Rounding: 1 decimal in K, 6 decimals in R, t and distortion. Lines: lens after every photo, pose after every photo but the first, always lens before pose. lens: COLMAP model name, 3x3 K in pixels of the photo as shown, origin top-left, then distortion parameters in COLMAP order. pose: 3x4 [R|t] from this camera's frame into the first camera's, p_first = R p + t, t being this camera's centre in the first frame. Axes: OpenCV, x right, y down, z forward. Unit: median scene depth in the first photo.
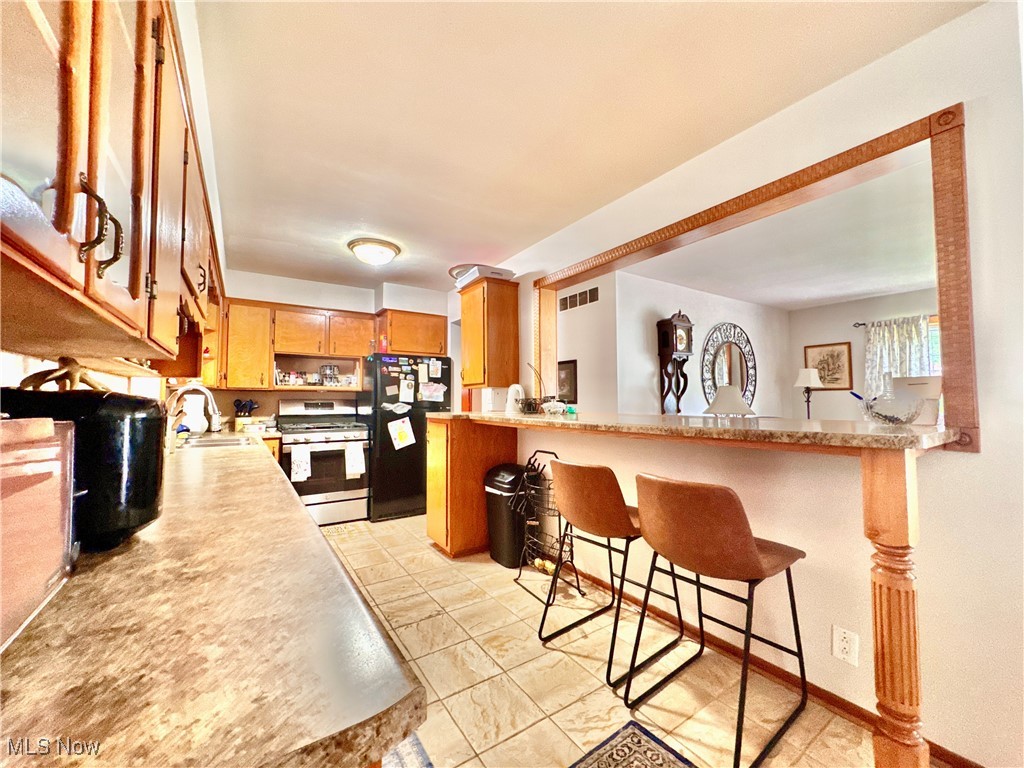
lens RADIAL K [[409.7, 0, 515.0], [0, 409.7, 386.4], [0, 0, 1]] dist [-0.002521, -0.000561]
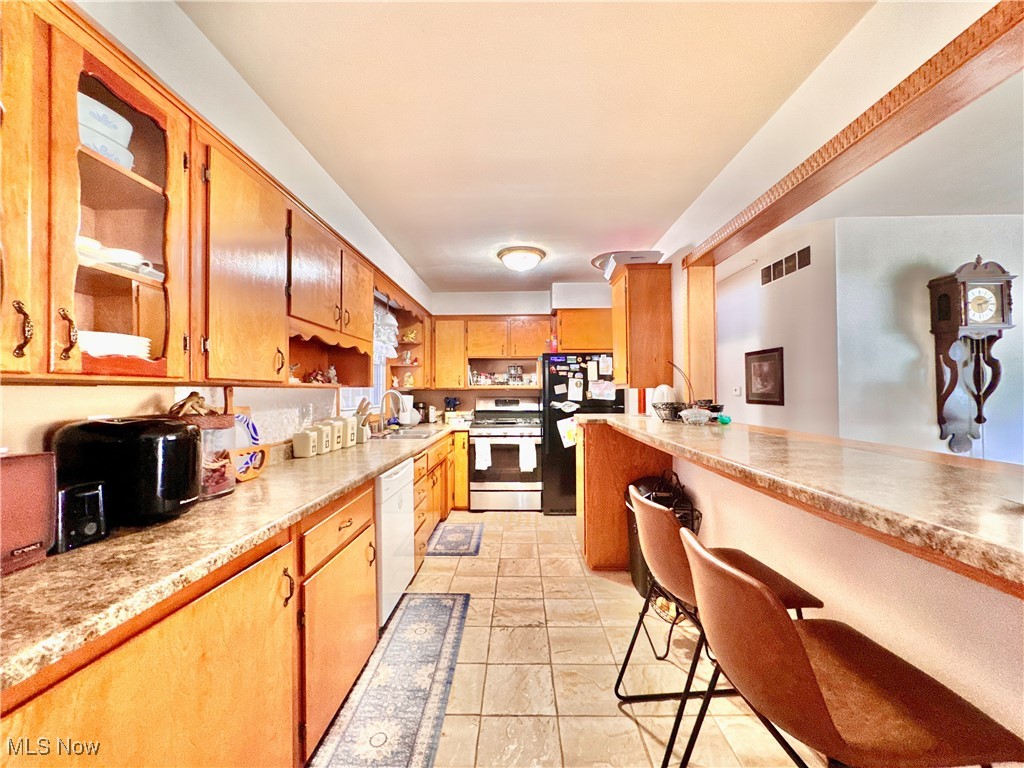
lens RADIAL K [[409.7, 0, 512.4], [0, 409.7, 384.9], [0, 0, 1]] dist [-0.002521, -0.000561]
pose [[0.821990, -0.008405, -0.569440, 0.185854], [0.023402, 0.999545, 0.019027, -0.023445], [0.569021, -0.028966, 0.821813, 0.100350]]
